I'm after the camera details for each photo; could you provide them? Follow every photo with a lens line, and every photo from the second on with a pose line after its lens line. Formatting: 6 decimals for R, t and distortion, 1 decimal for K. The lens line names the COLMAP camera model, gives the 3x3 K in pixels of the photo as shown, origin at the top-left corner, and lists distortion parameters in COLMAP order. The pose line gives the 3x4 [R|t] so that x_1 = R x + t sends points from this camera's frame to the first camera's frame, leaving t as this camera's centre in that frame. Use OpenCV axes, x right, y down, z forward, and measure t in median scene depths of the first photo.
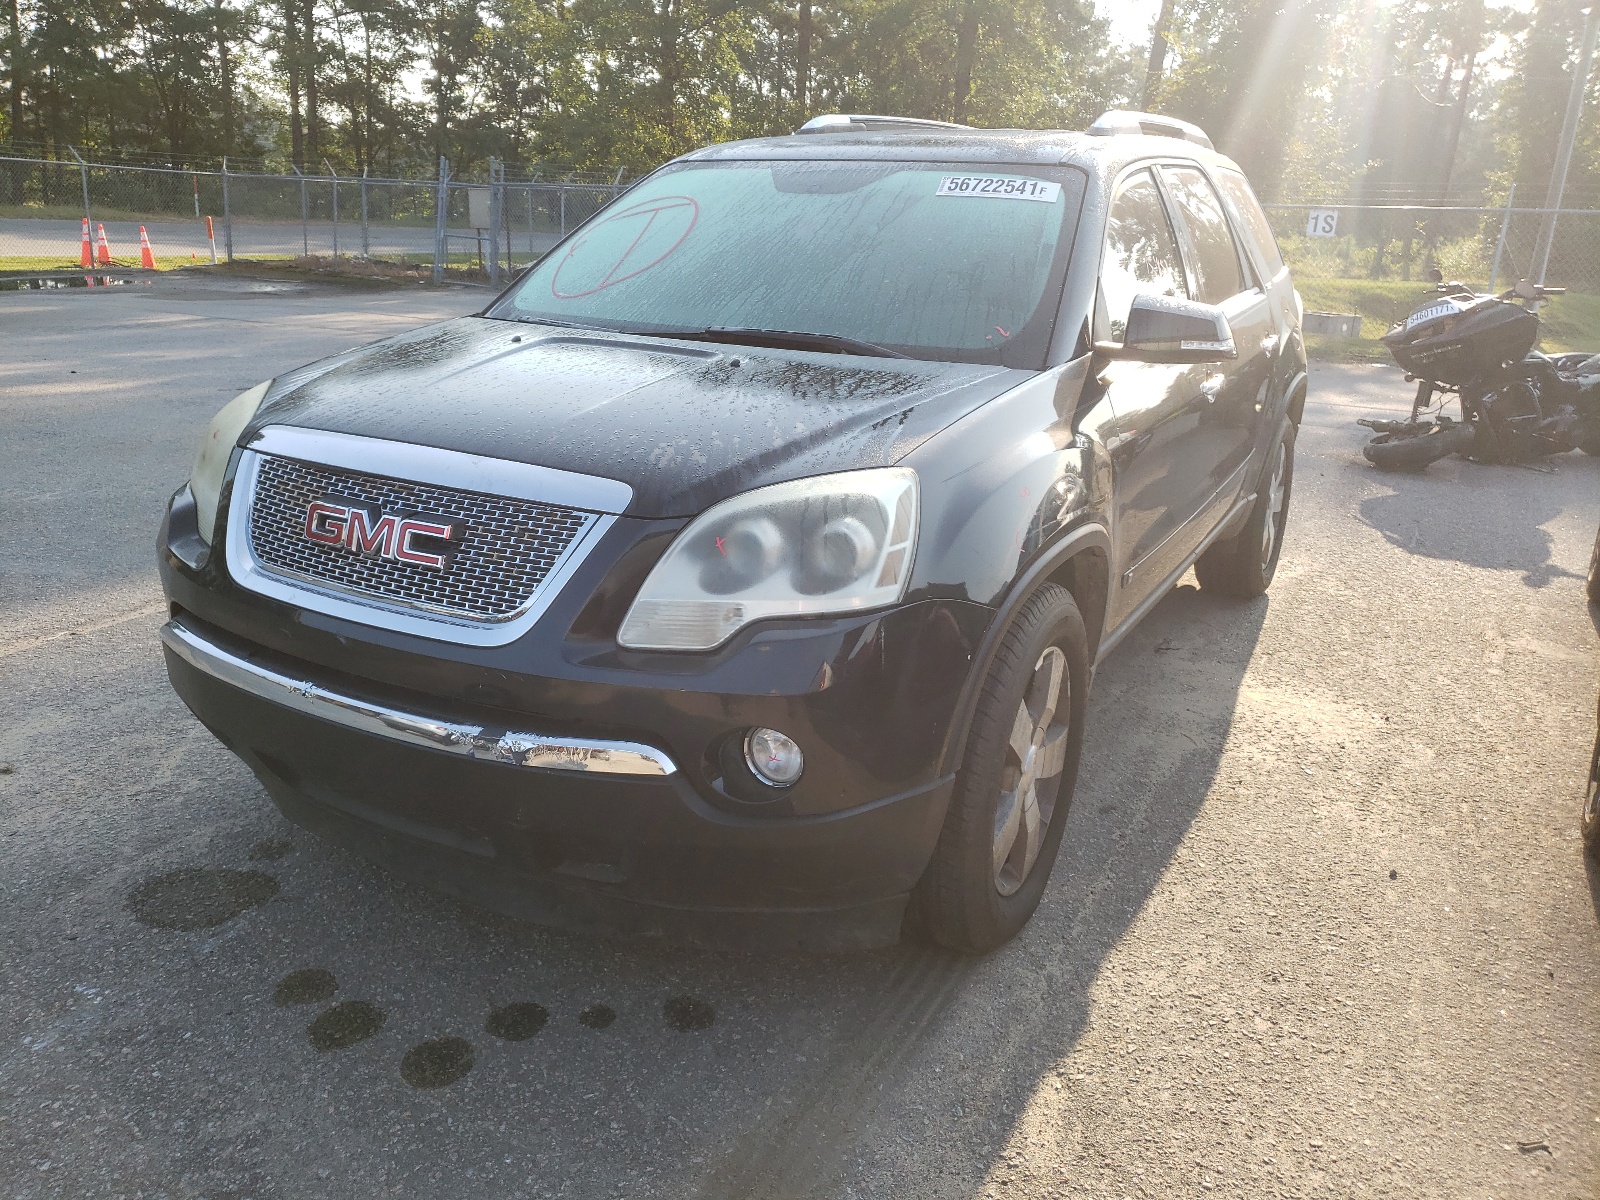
lens RADIAL K [[1269.3, 0, 800.0], [0, 1269.3, 600.0], [0, 0, 1]] dist [0.008769, 0.003569]
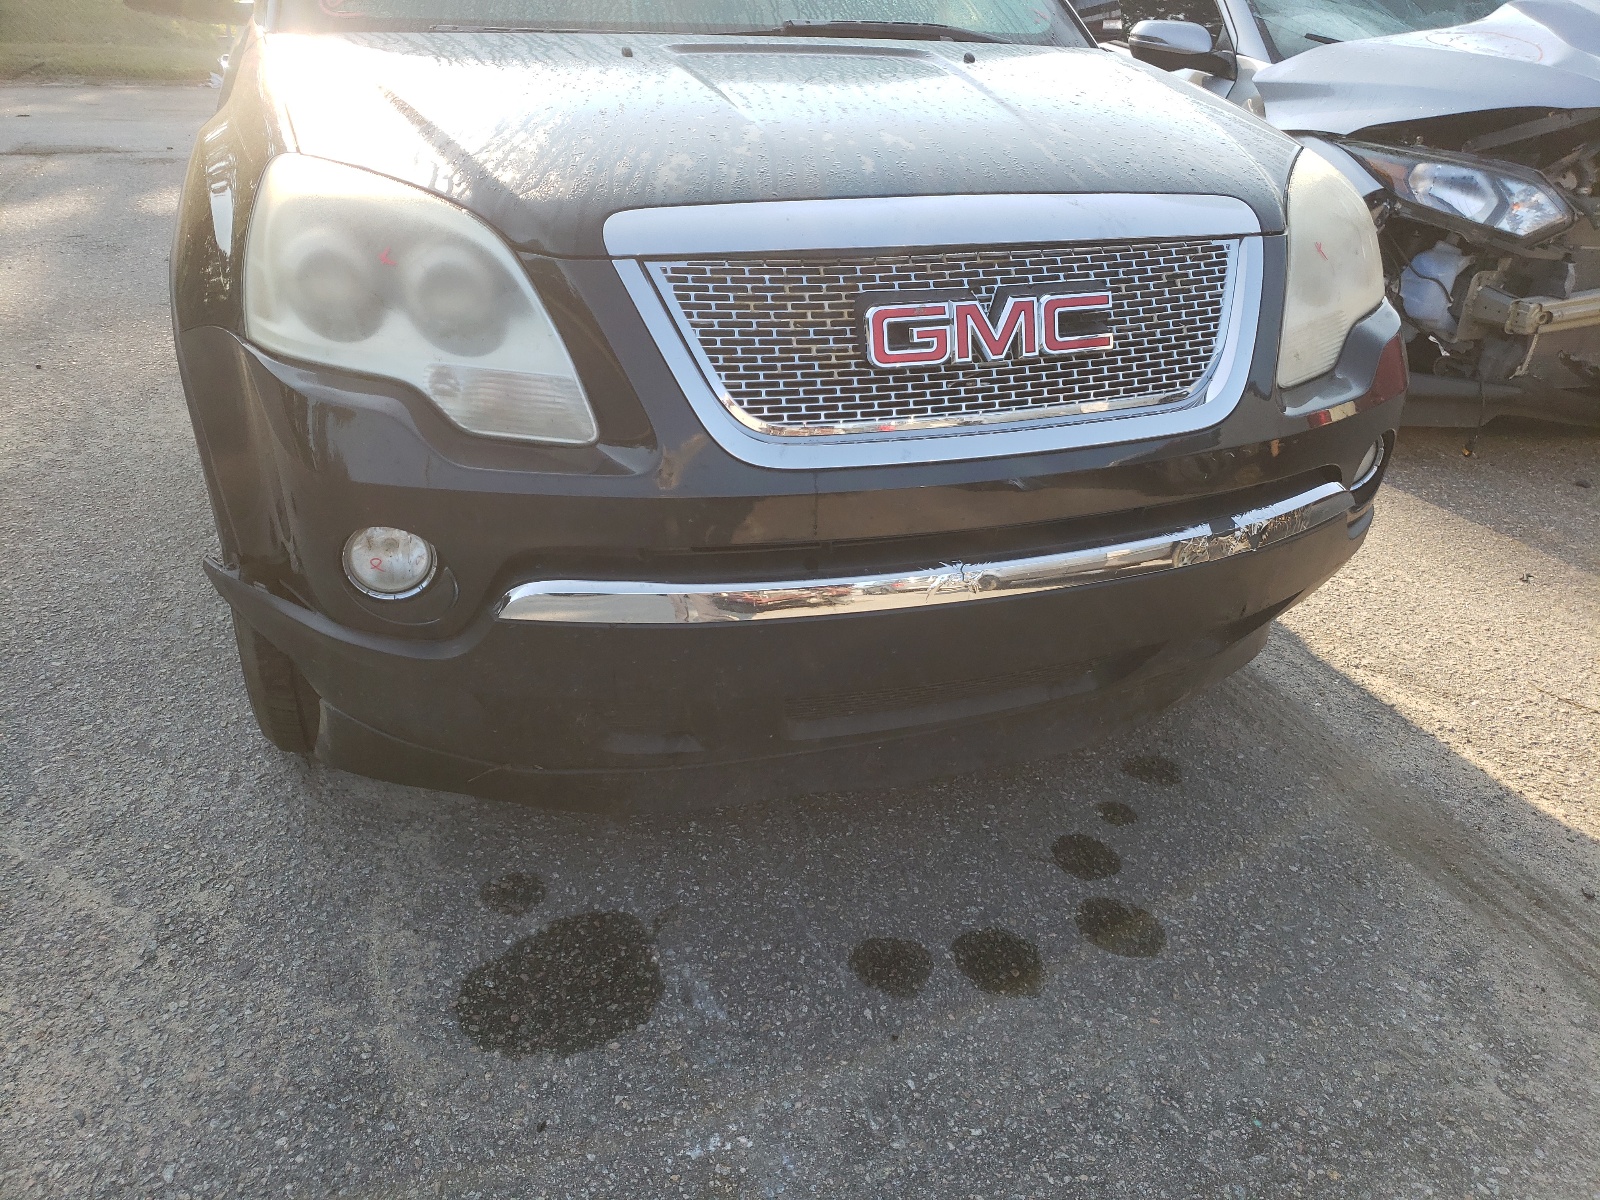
lens RADIAL K [[1240.1, 0, 800.4], [0, 1240.1, 629.8], [0, 0, 1]] dist [0.031651, -0.010296]
pose [[0.649431, -0.363936, 0.667674, -0.922690], [0.211740, 0.929855, 0.300892, -0.127173], [-0.730346, -0.054035, 0.680937, 0.592243]]
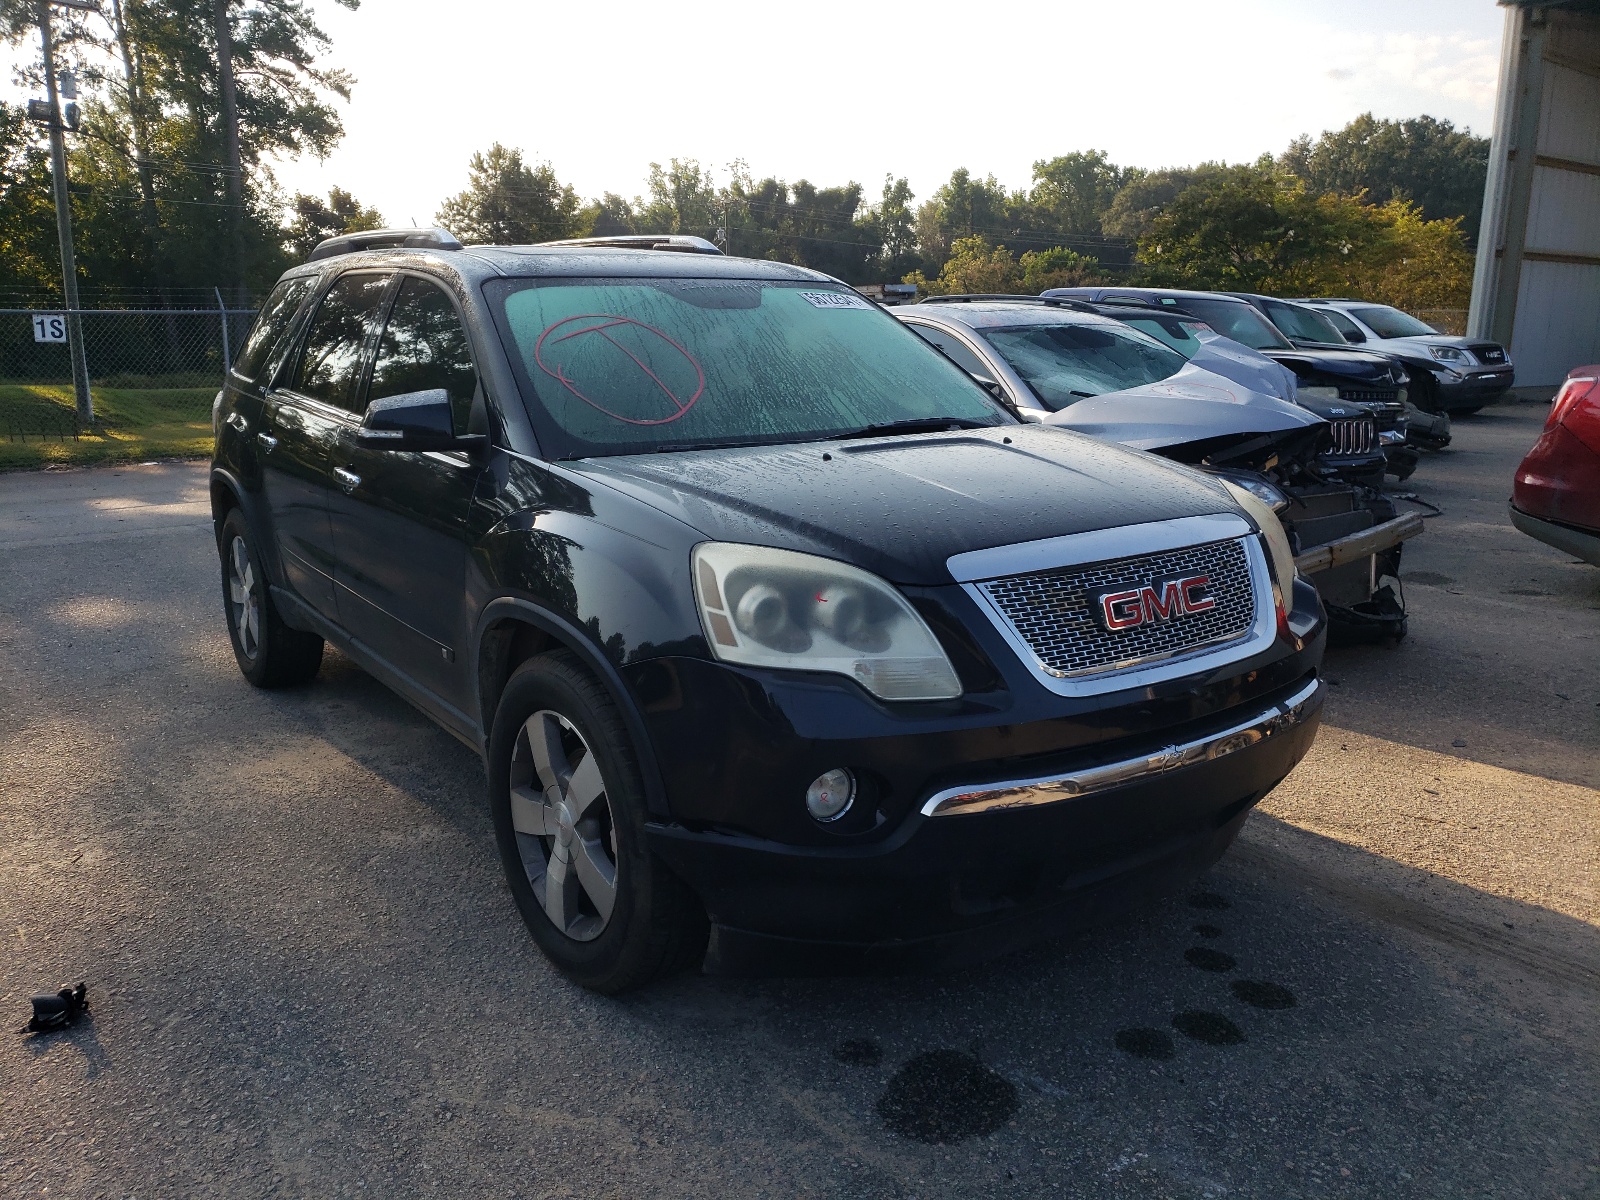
lens RADIAL K [[1240.1, 0, 800.4], [0, 1240.1, 629.8], [0, 0, 1]] dist [0.031651, -0.010296]
pose [[0.411581, -0.251719, 0.875922, -1.462829], [0.291452, 0.946984, 0.135192, -0.275725], [-0.863514, 0.199647, 0.463125, 0.755270]]
